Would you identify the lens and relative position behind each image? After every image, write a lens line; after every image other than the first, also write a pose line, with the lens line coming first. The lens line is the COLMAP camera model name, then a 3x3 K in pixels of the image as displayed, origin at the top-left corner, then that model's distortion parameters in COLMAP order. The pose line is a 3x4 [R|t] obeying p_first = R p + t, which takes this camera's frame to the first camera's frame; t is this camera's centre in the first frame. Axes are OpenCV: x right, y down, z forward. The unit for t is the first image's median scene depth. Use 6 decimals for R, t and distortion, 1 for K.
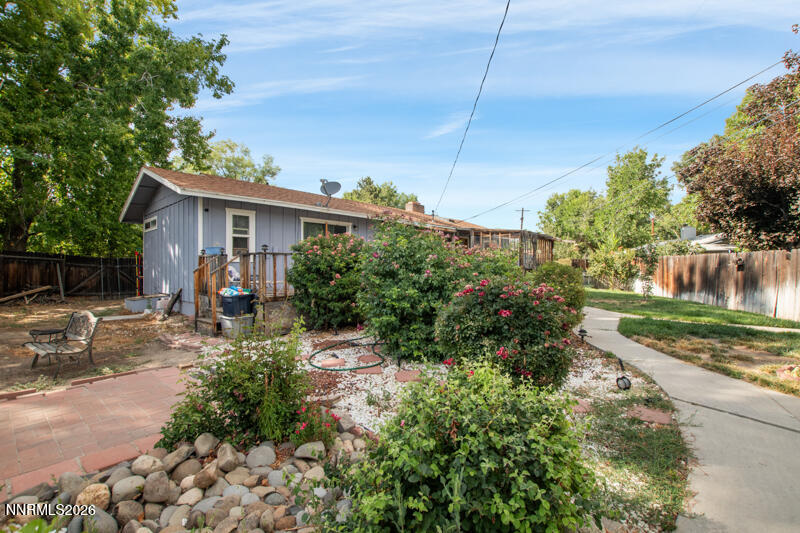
lens RADIAL K [[352.2, 0, 402.4], [0, 352.2, 270.5], [0, 0, 1]] dist [-0.000363, -0.000170]
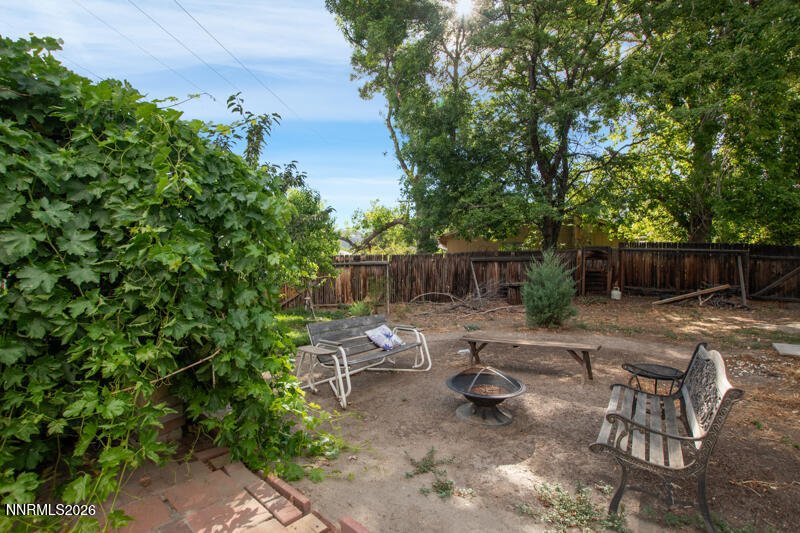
lens RADIAL K [[352.2, 0, 402.4], [0, 352.2, 268.6], [0, 0, 1]] dist [-0.000363, -0.000170]
pose [[-0.007983, -0.002142, -0.999966, -0.220051], [0.002767, 0.999994, -0.002165, 0.007555], [0.999964, -0.002784, -0.007977, 0.288720]]
